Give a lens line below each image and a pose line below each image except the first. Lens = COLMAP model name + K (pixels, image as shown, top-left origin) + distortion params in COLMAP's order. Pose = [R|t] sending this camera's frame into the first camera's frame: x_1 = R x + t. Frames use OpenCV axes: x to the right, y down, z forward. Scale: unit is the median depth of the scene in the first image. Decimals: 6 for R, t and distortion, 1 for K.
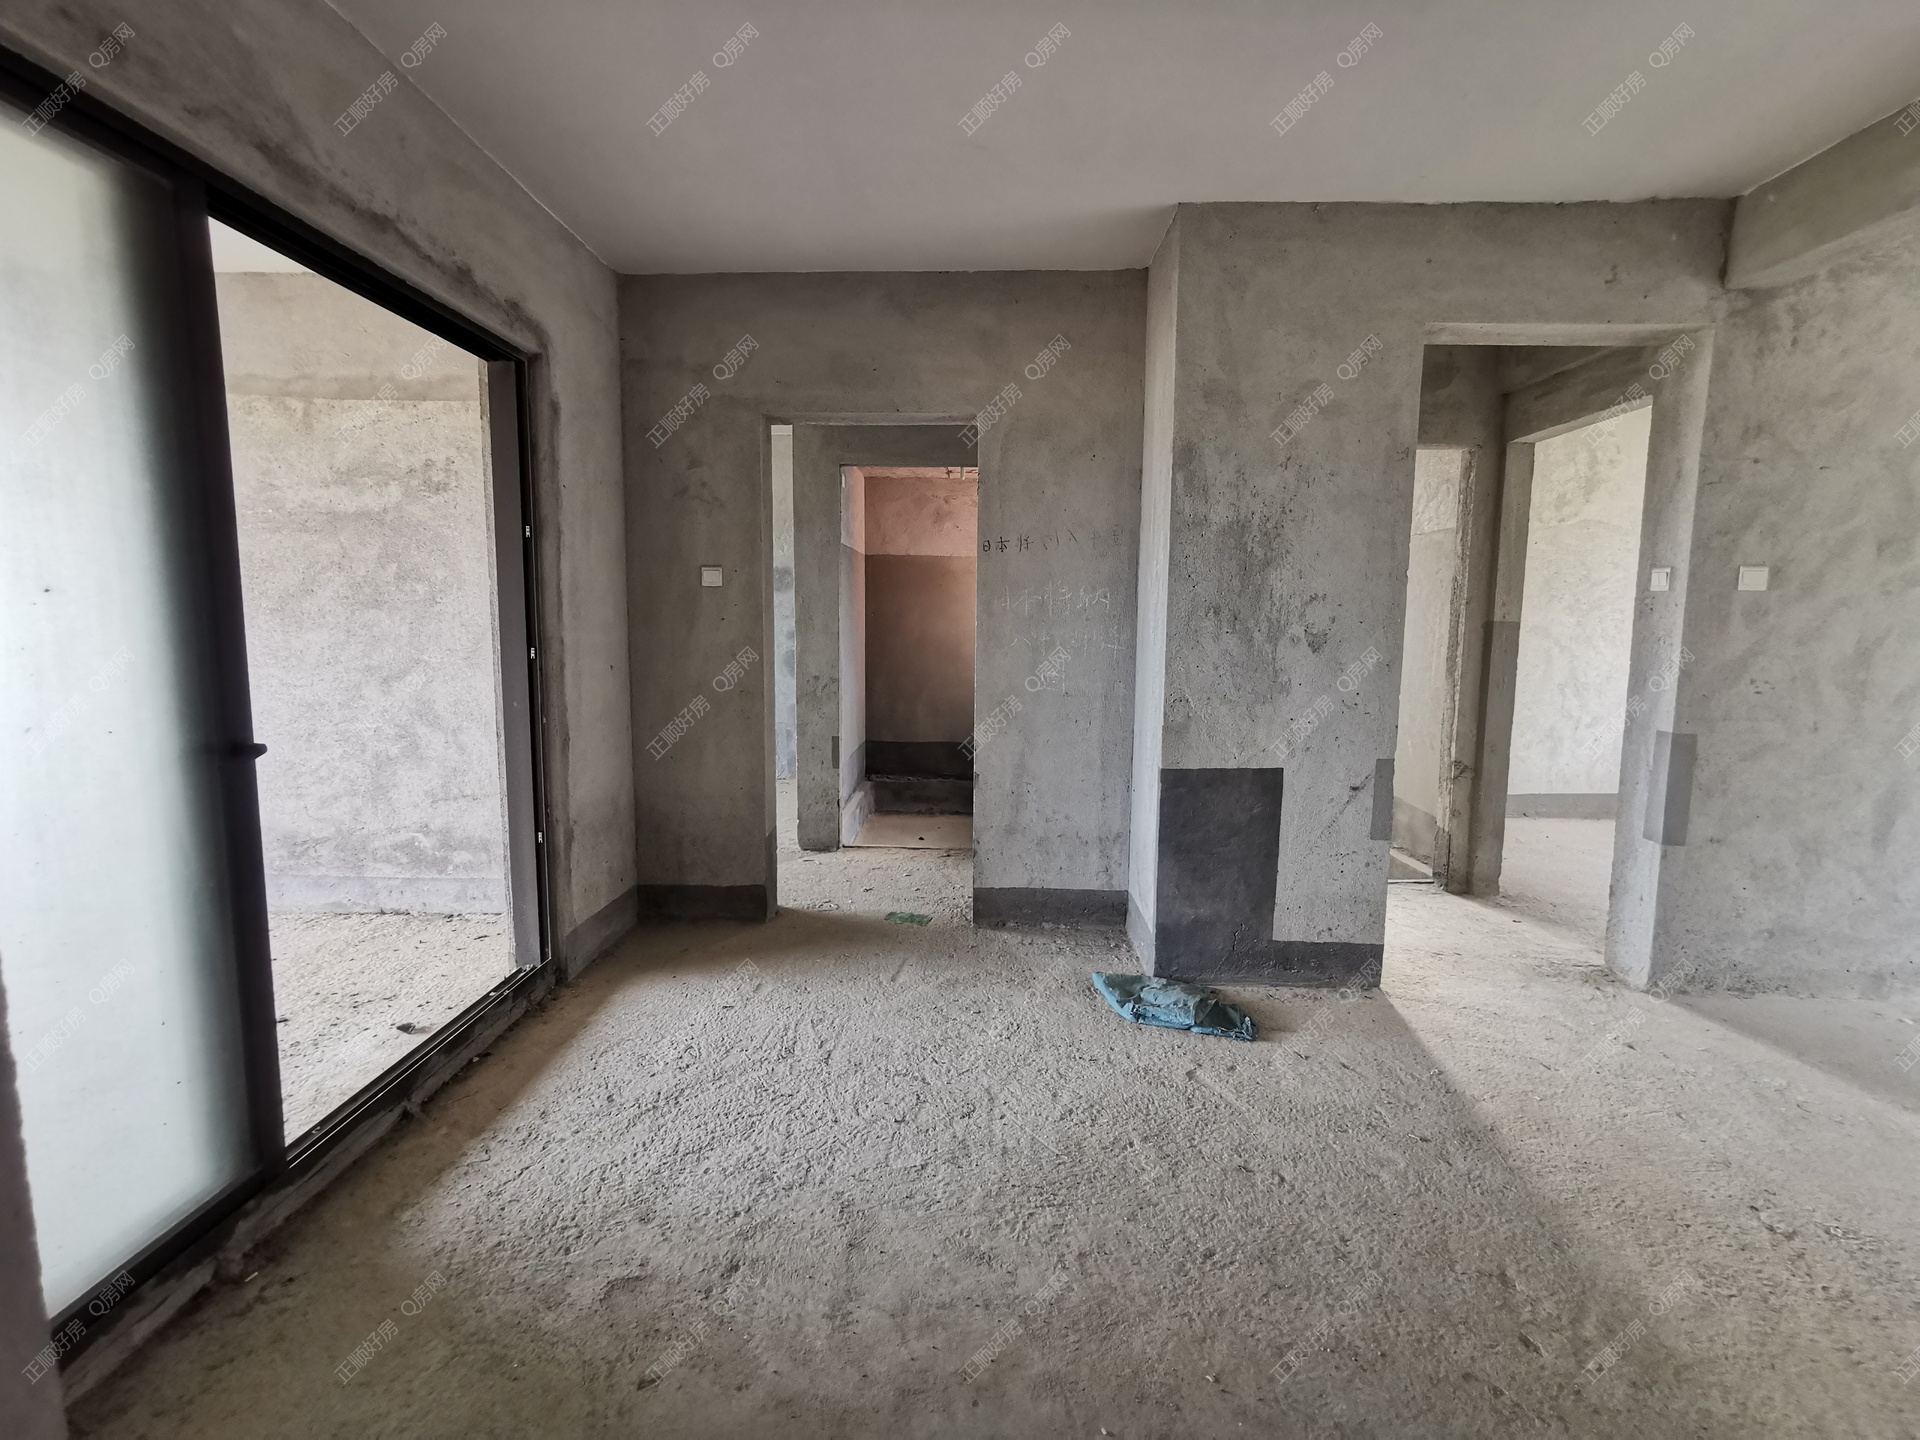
lens RADIAL K [[880.6, 0, 952.7], [0, 880.6, 712.7], [0, 0, 1]] dist [-0.000326, 0.000782]
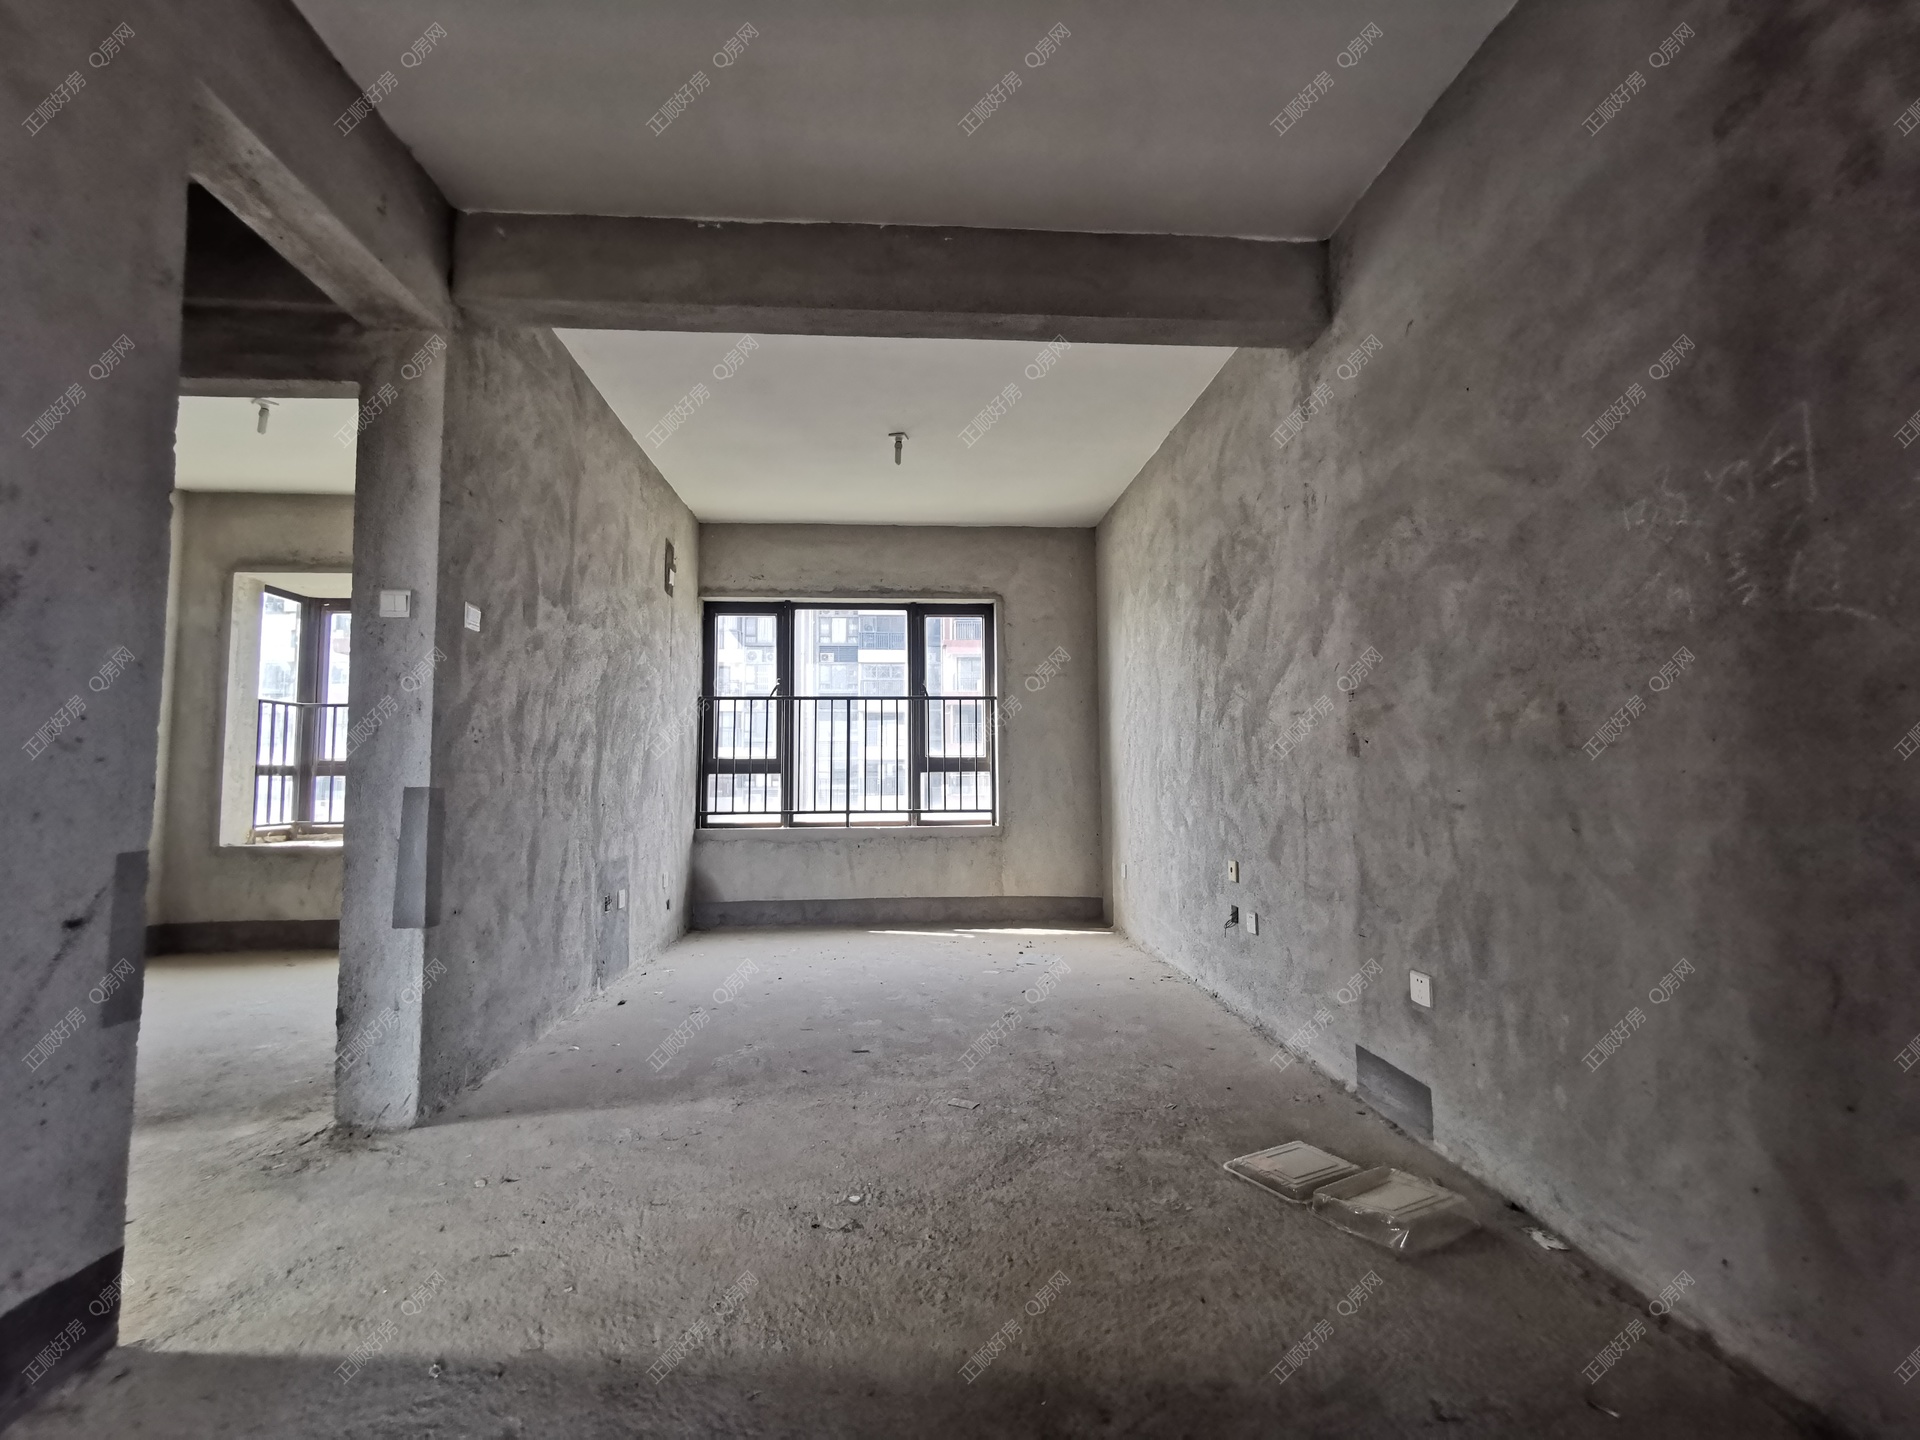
lens RADIAL K [[880.6, 0, 952.7], [0, 880.6, 712.7], [0, 0, 1]] dist [-0.000326, 0.000782]
pose [[-0.097559, 0.067938, 0.992908, -0.046092], [0.116981, 0.991534, -0.056350, 0.048555], [-0.988331, 0.110654, -0.104680, 0.503201]]
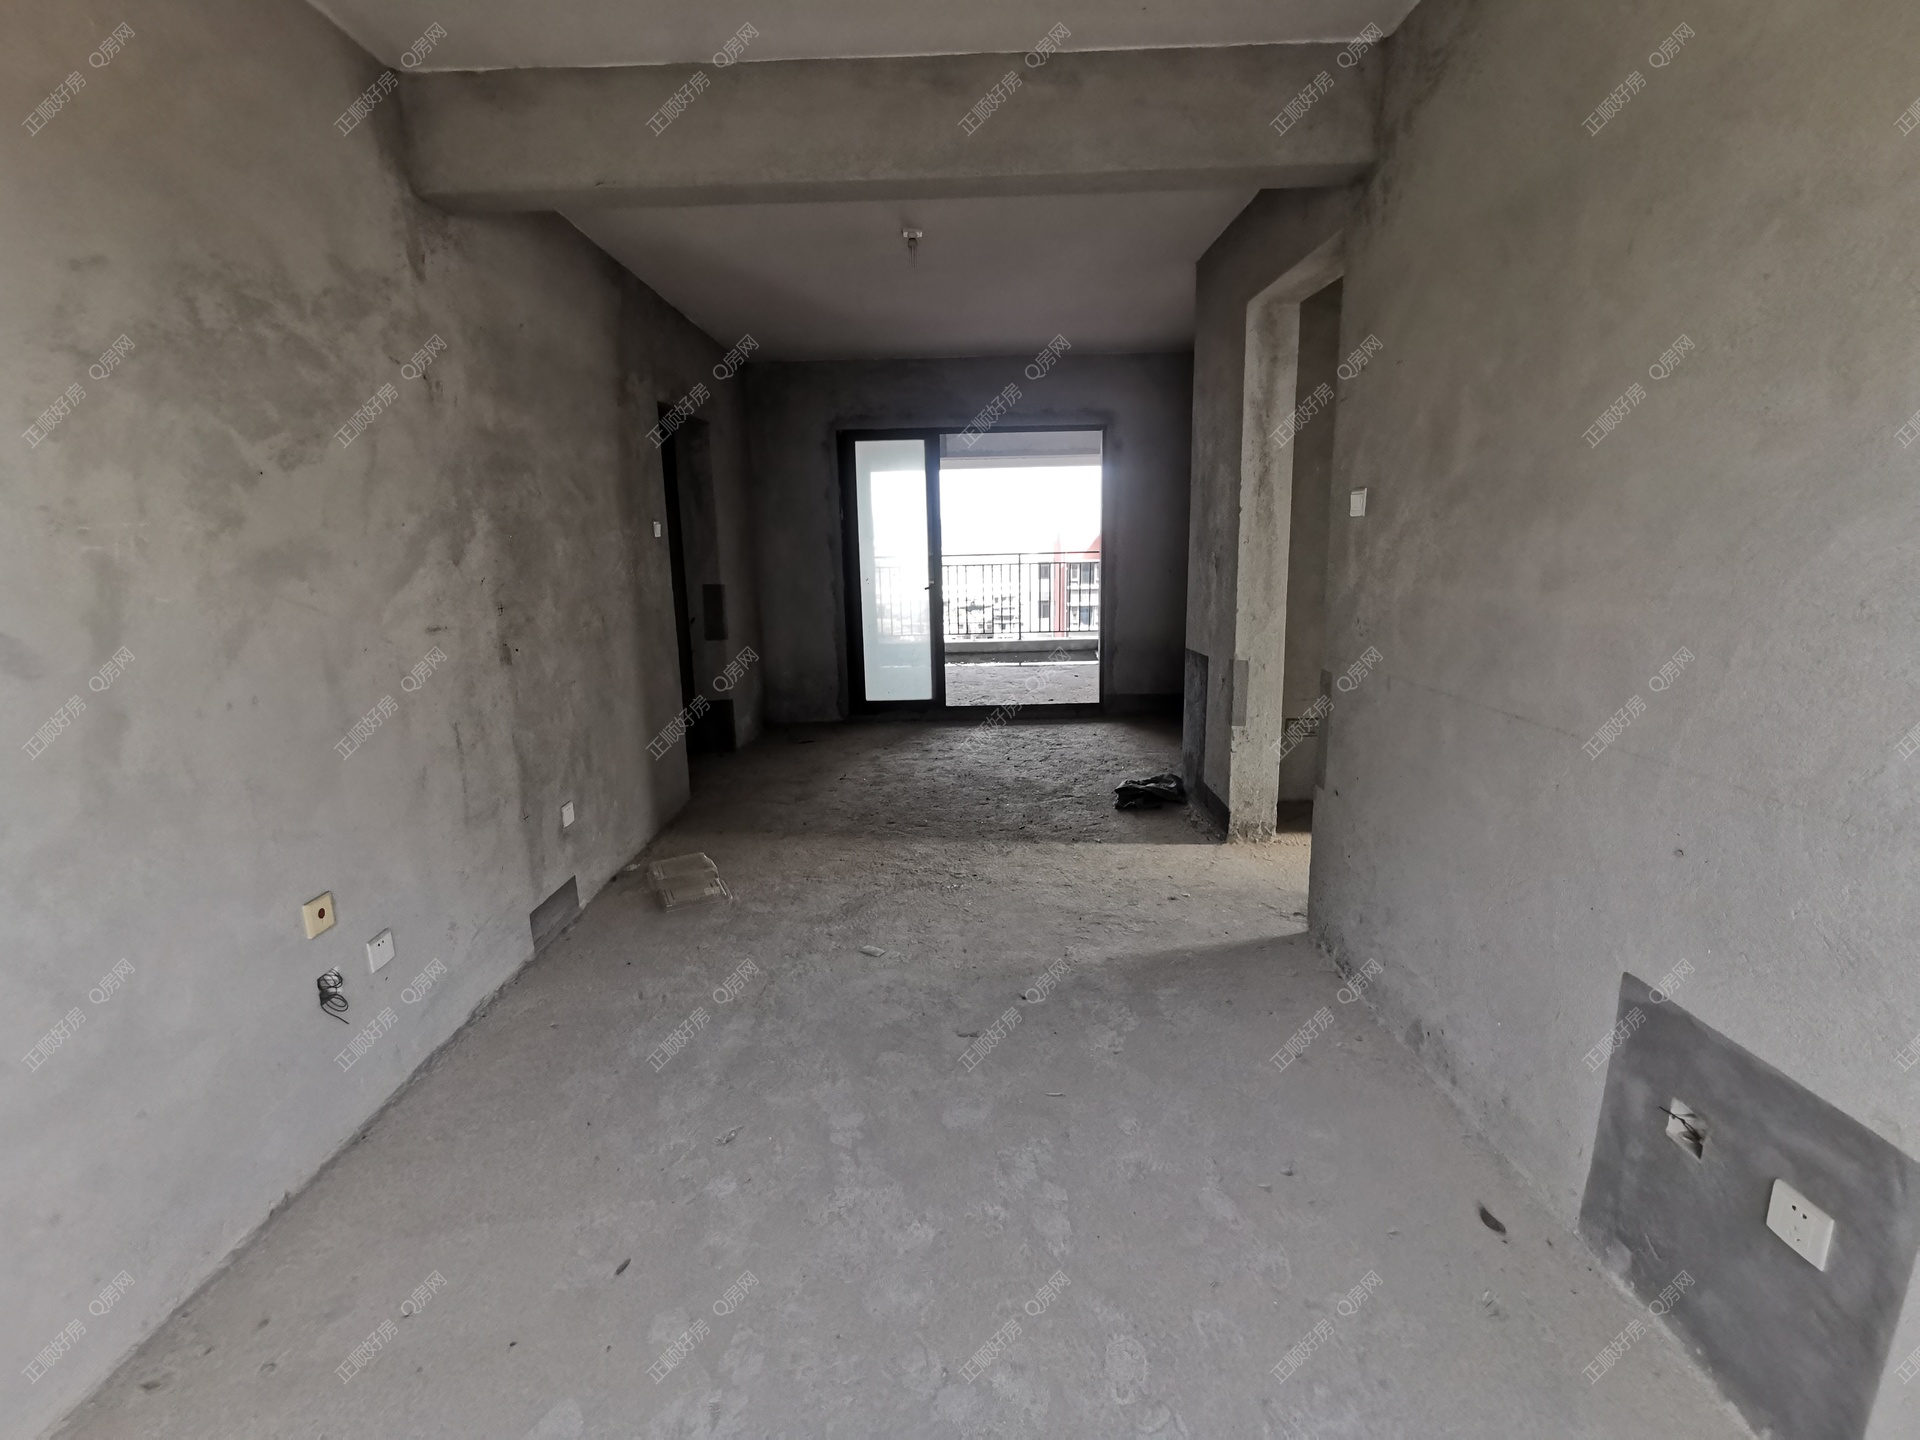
lens RADIAL K [[880.6, 0, 952.7], [0, 880.6, 712.7], [0, 0, 1]] dist [-0.000326, 0.000782]
pose [[0.030475, 0.186966, -0.981894, 1.491593], [-0.086397, 0.979166, 0.183765, -0.060875], [0.995795, 0.079232, 0.045994, 0.473590]]
